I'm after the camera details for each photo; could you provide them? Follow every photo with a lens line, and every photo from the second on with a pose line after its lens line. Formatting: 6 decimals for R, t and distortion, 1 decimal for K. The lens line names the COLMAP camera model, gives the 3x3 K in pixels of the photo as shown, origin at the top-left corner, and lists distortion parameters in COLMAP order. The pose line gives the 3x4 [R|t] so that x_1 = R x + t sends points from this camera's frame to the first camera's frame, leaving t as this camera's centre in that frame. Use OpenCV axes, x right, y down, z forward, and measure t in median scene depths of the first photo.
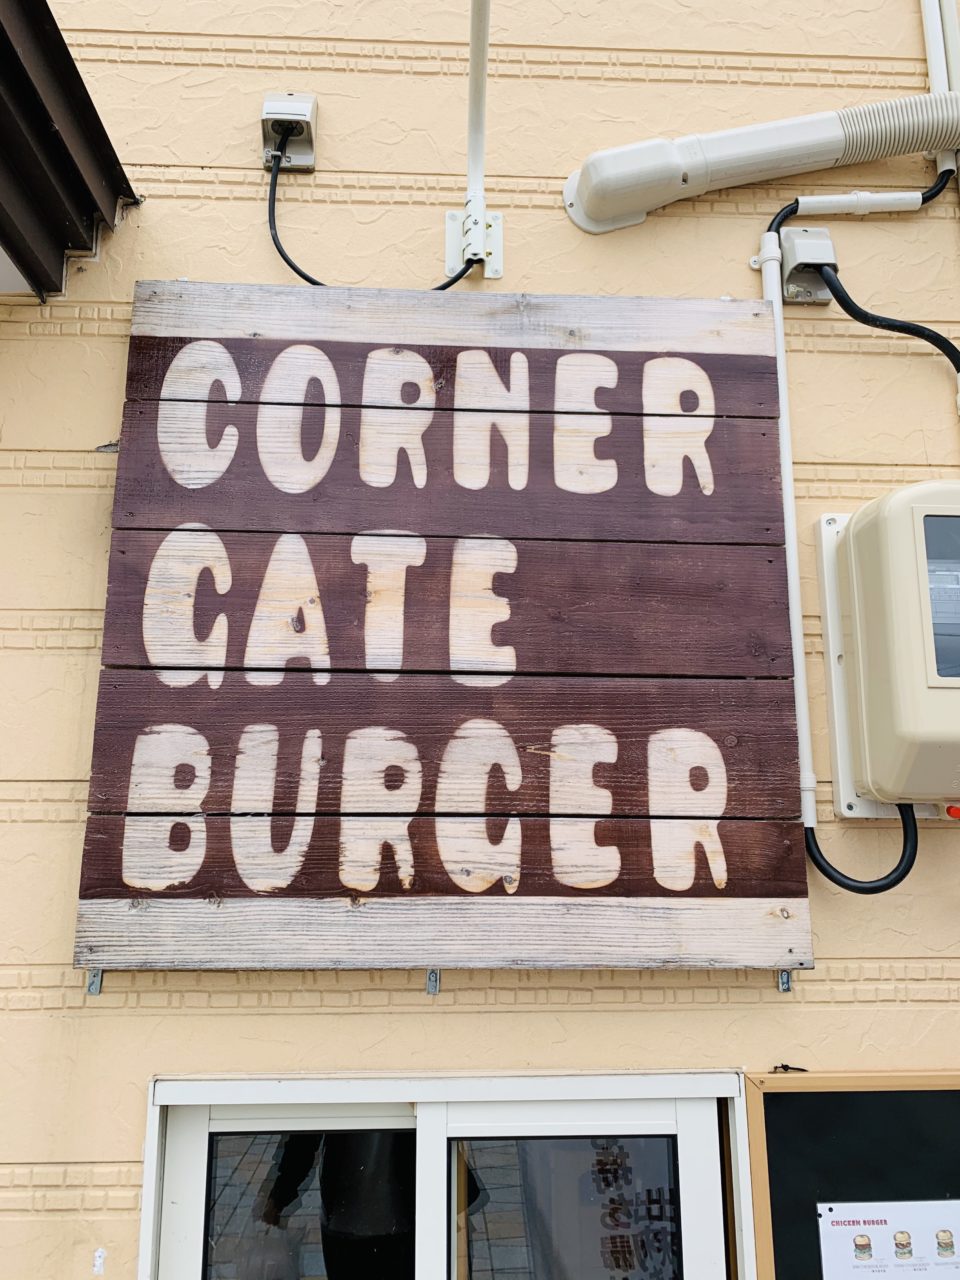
lens RADIAL K [[978.0, 0, 479.6], [0, 978.0, 640.4], [0, 0, 1]] dist [0.021367, -0.002470]
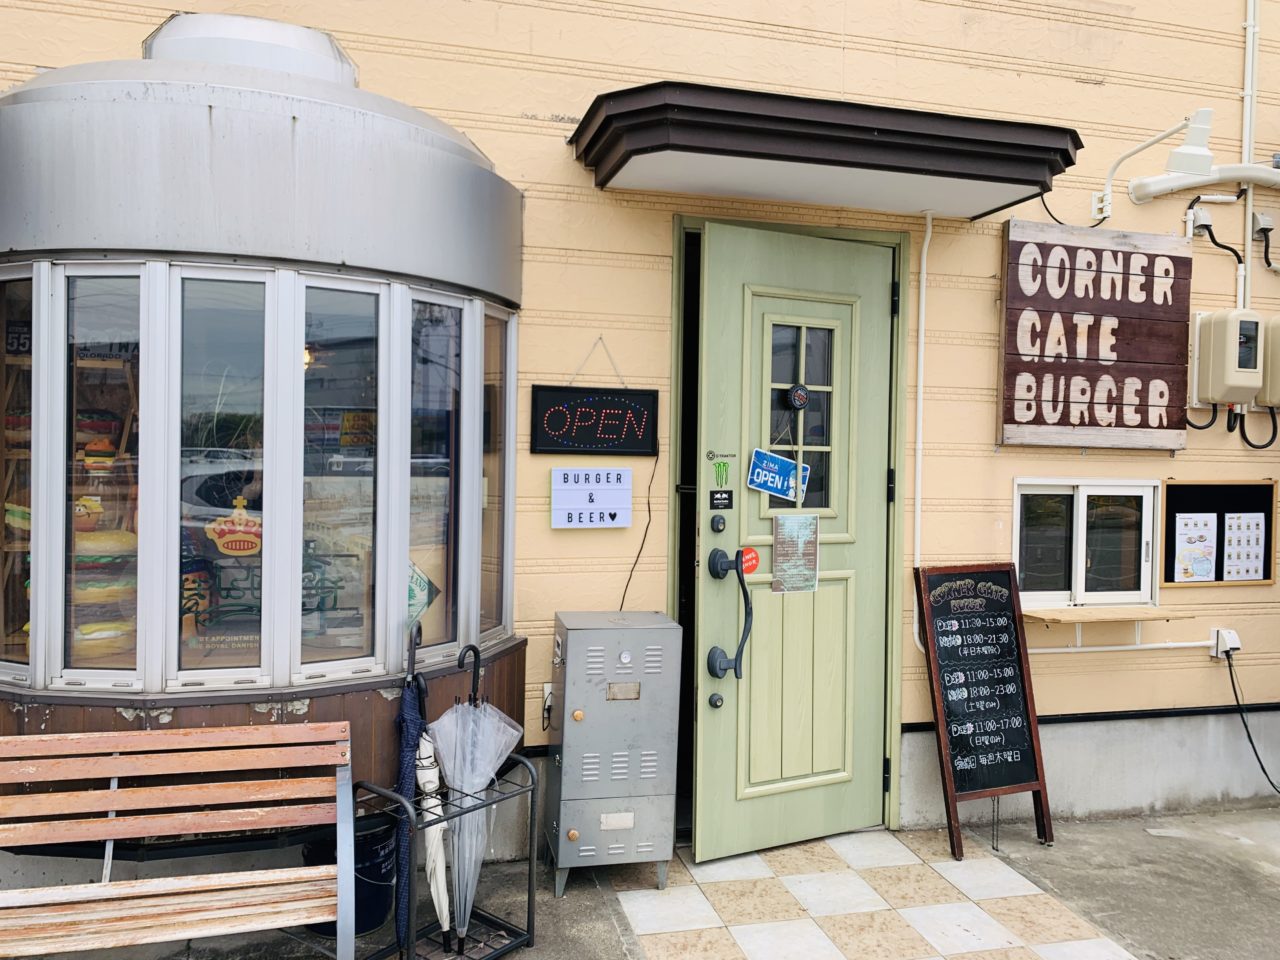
lens RADIAL K [[978.0, 0, 641.5], [0, 978.0, 479.3], [0, 0, 1]] dist [0.021367, -0.002470]
pose [[0.976871, 0.015778, 0.213248, -2.173807], [-0.062574, 0.974711, 0.214530, -0.182280], [-0.204470, -0.222912, 0.953154, -1.856077]]
